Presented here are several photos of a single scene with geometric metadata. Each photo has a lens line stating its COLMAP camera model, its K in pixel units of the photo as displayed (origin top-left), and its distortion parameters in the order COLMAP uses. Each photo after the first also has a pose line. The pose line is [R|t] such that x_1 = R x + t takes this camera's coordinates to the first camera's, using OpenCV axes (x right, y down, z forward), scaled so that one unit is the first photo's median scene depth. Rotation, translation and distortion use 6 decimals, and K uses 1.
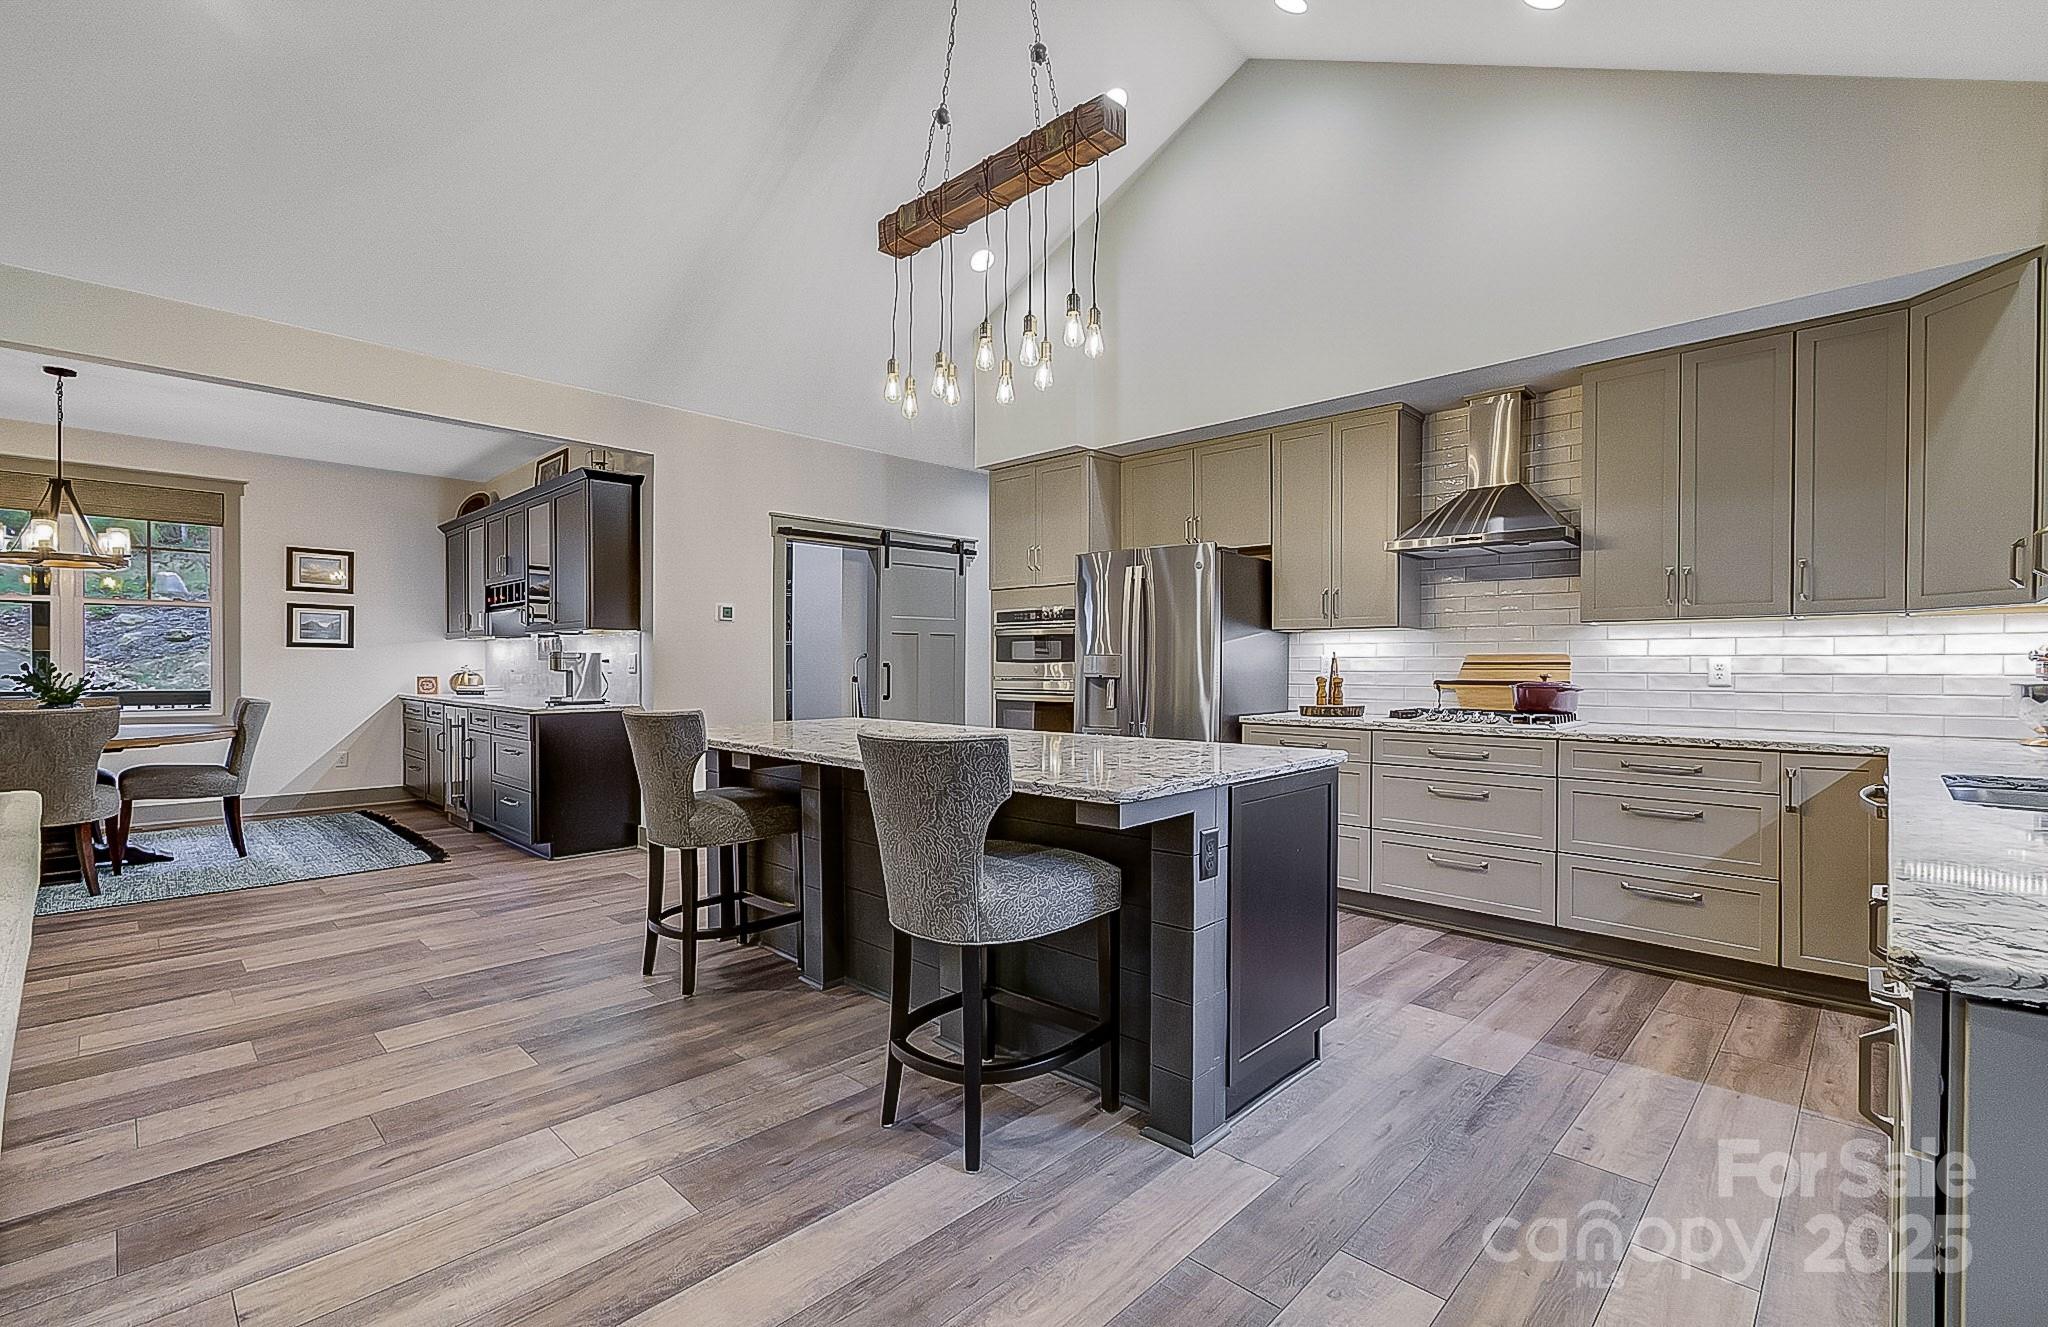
lens RADIAL K [[891.5, 0, 1023.3], [0, 891.5, 674.1], [0, 0, 1]] dist [0.003673, 0.000312]
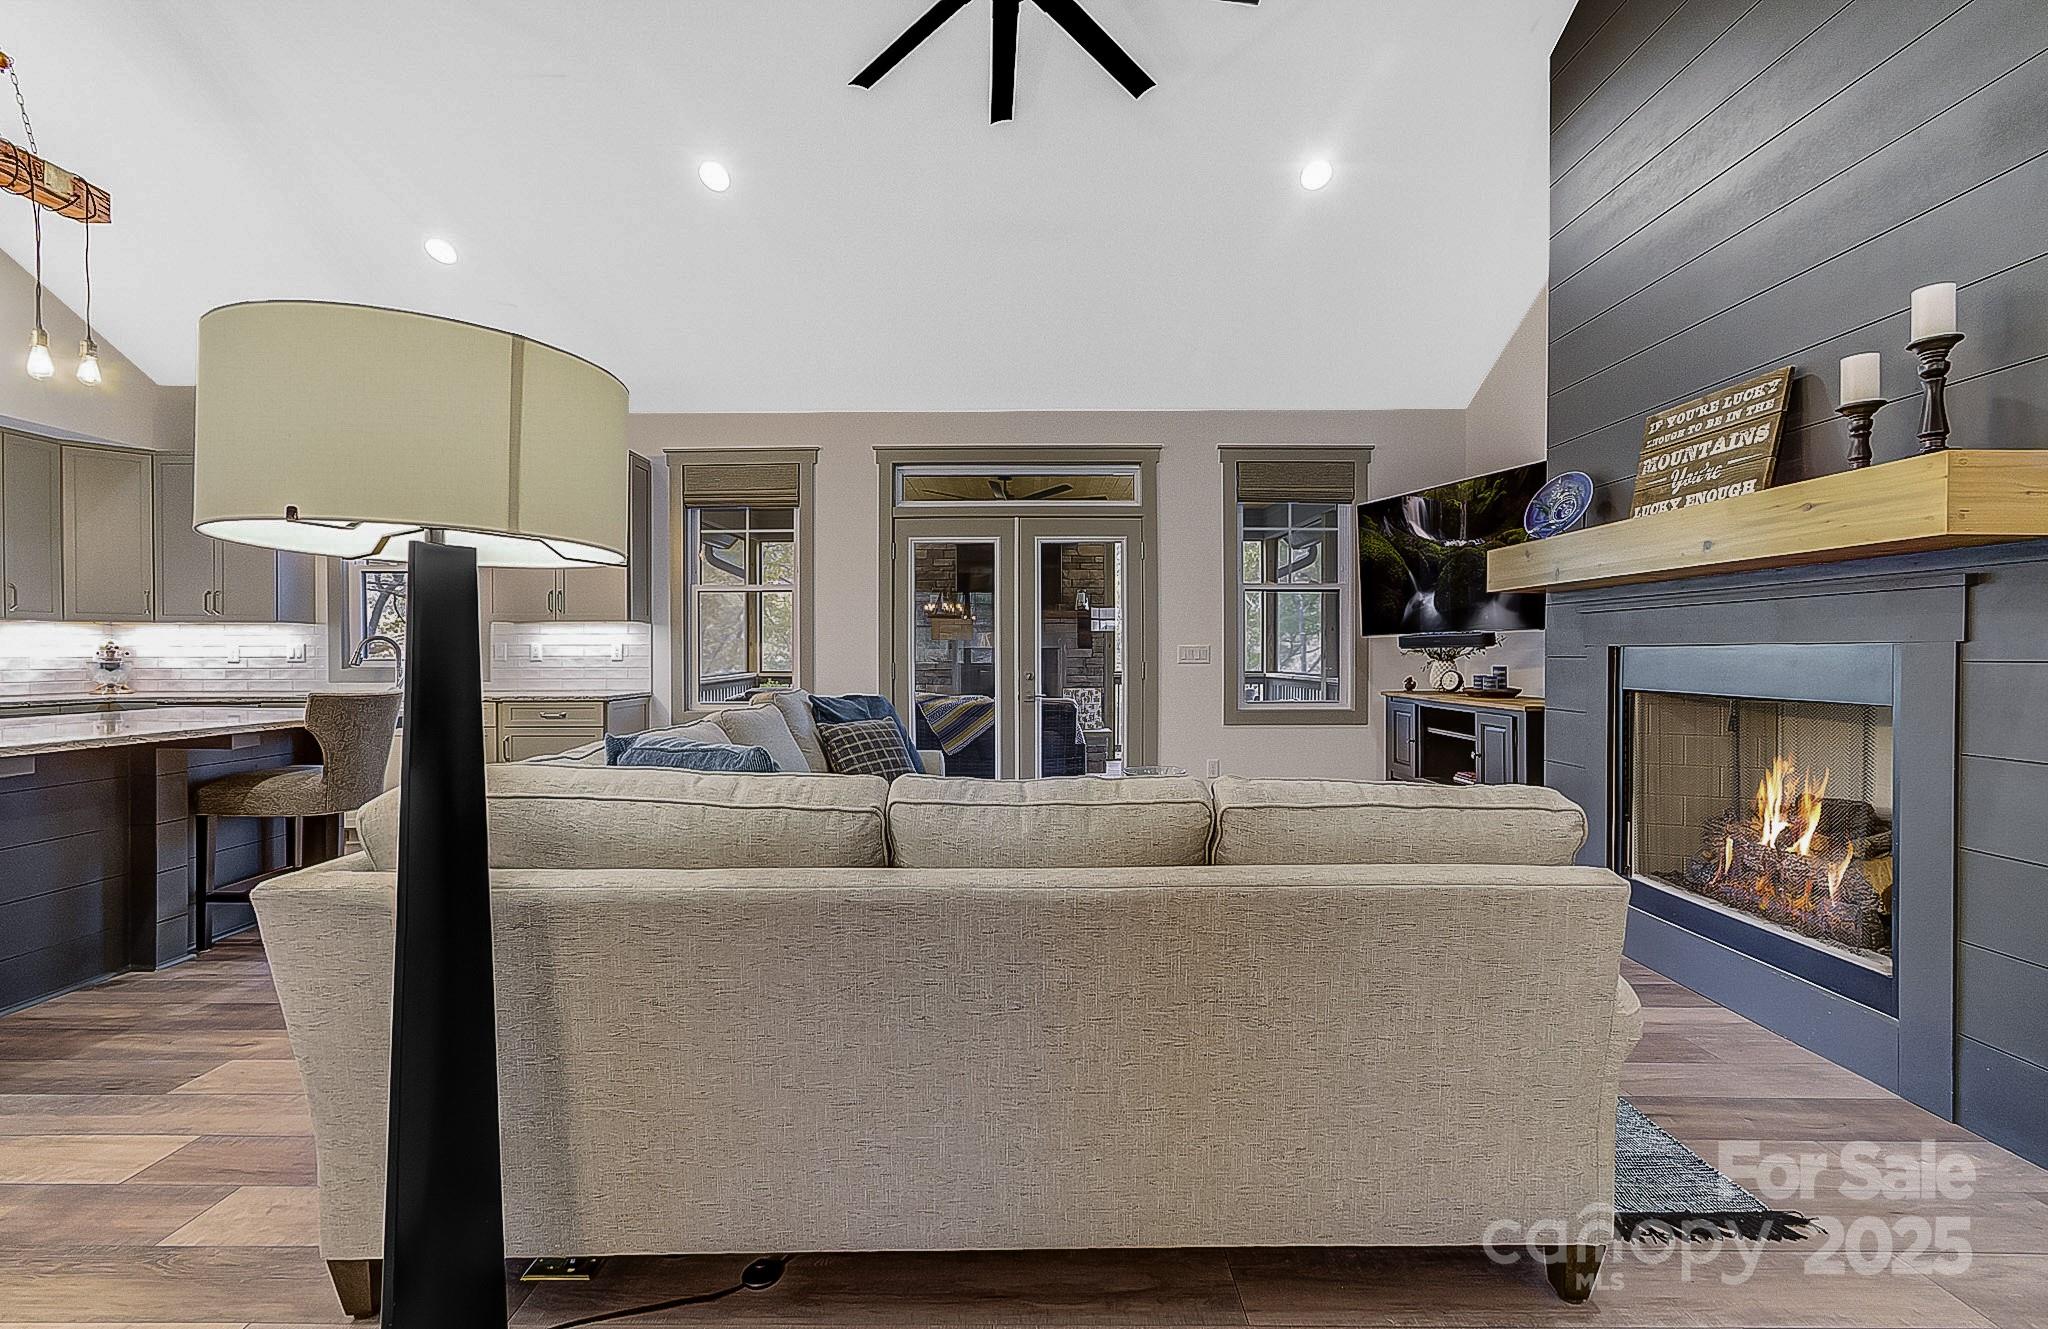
lens RADIAL K [[900.7, 0, 1024.0], [0, 900.7, 664.5], [0, 0, 1]] dist [-0.002666, 0.000218]
pose [[-0.696534, -0.010165, 0.717451, -1.212370], [0.005094, 0.999804, 0.019111, -0.008291], [-0.717505, 0.016966, -0.696346, 0.689572]]
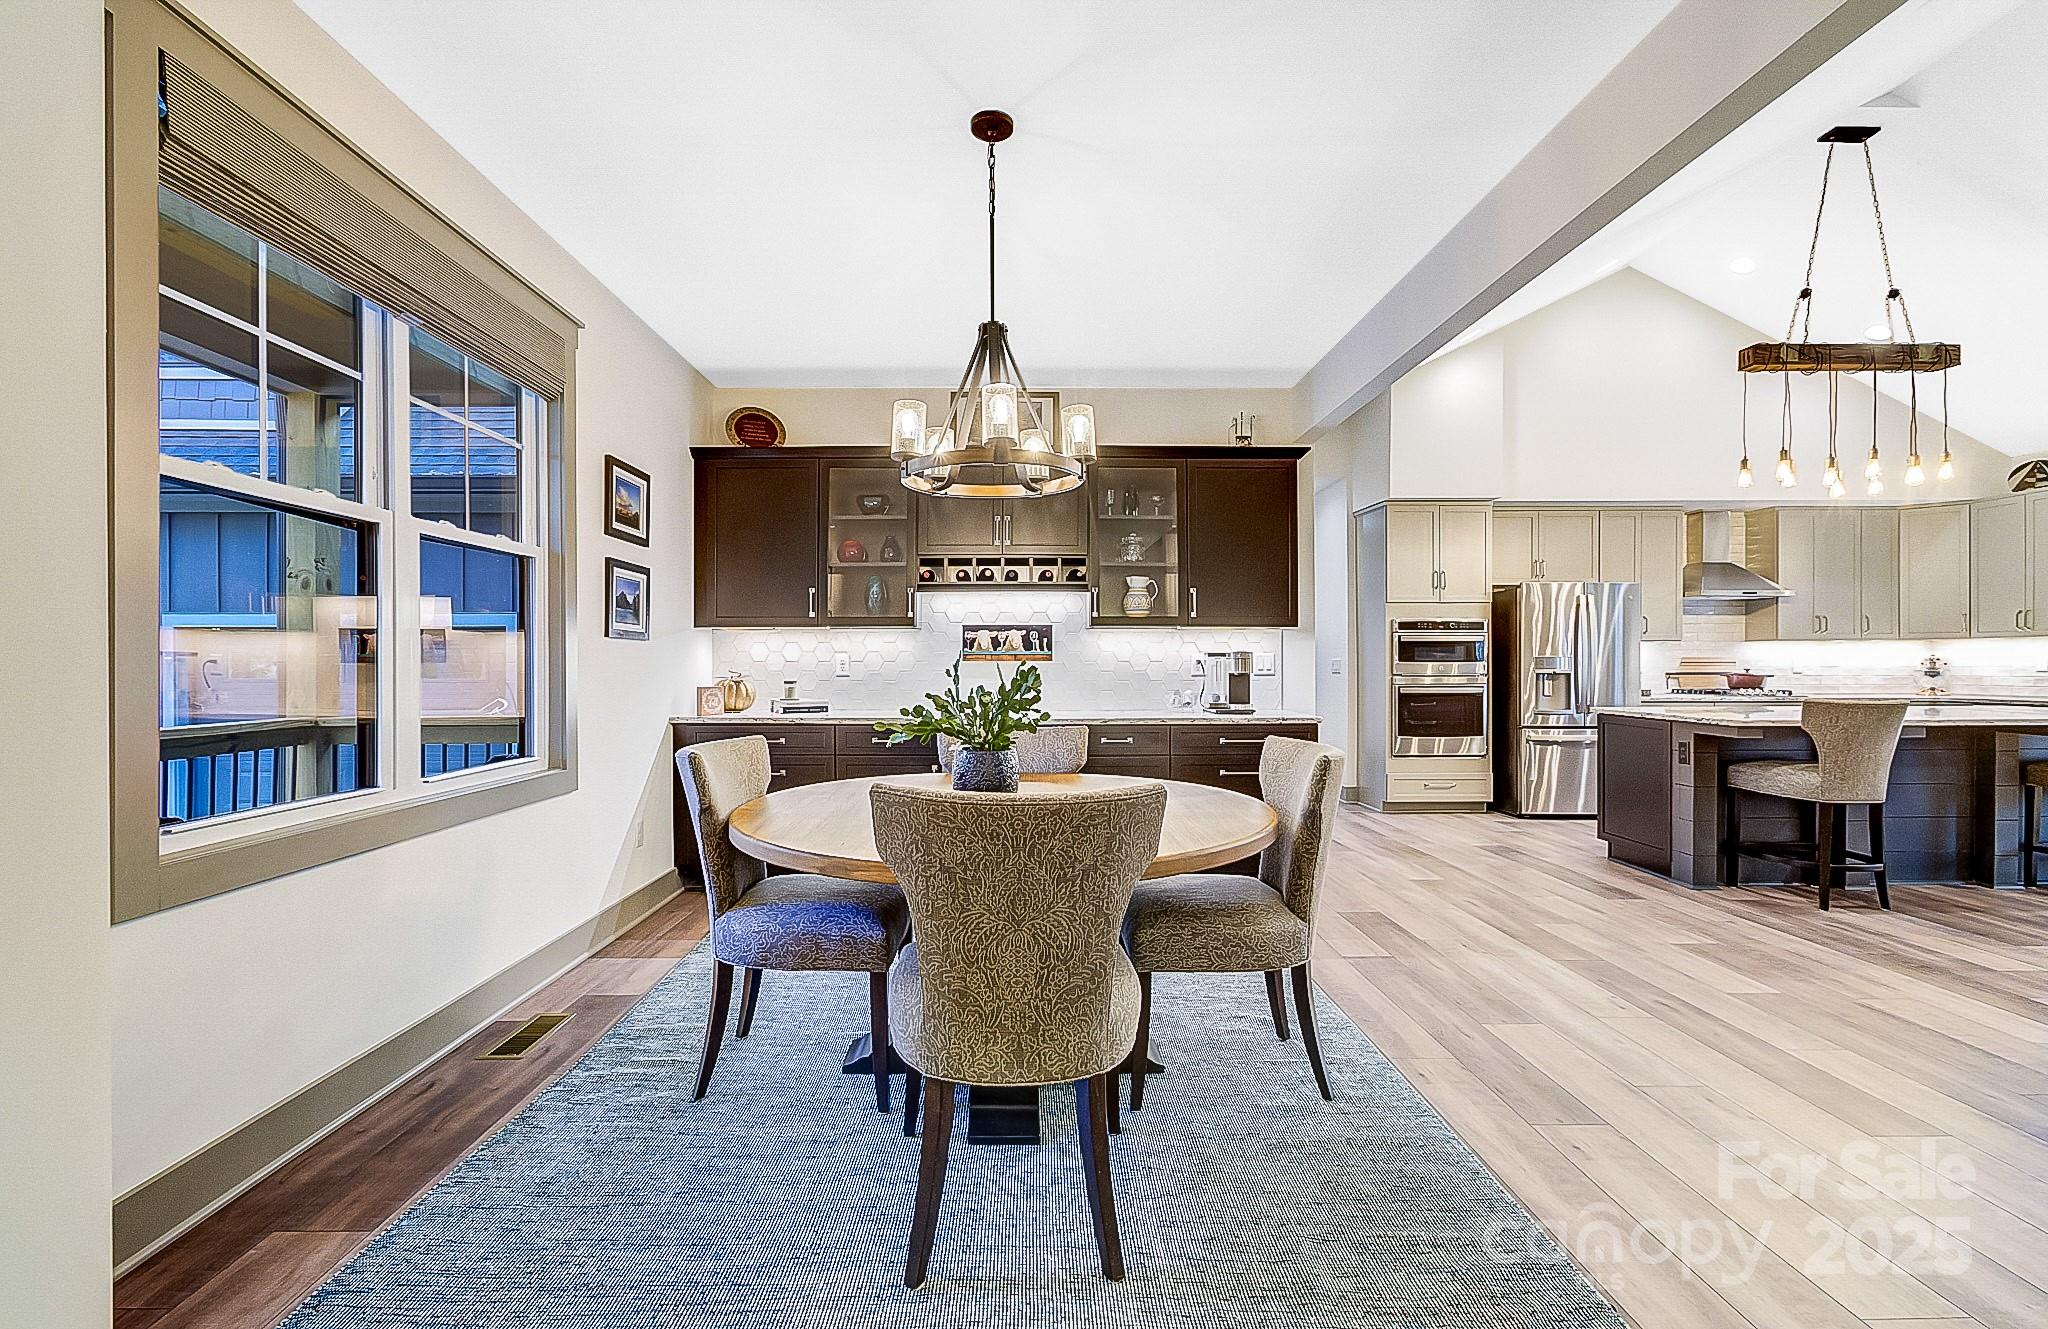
lens RADIAL K [[880.0, 0, 1018.7], [0, 880.0, 667.0], [0, 0, 1]] dist [0.000486, -0.000123]
pose [[0.714097, -0.006303, 0.700019, -1.769692], [0.010184, 0.999947, -0.001385, -0.015523], [-0.699973, 0.008118, 0.714123, 0.758986]]
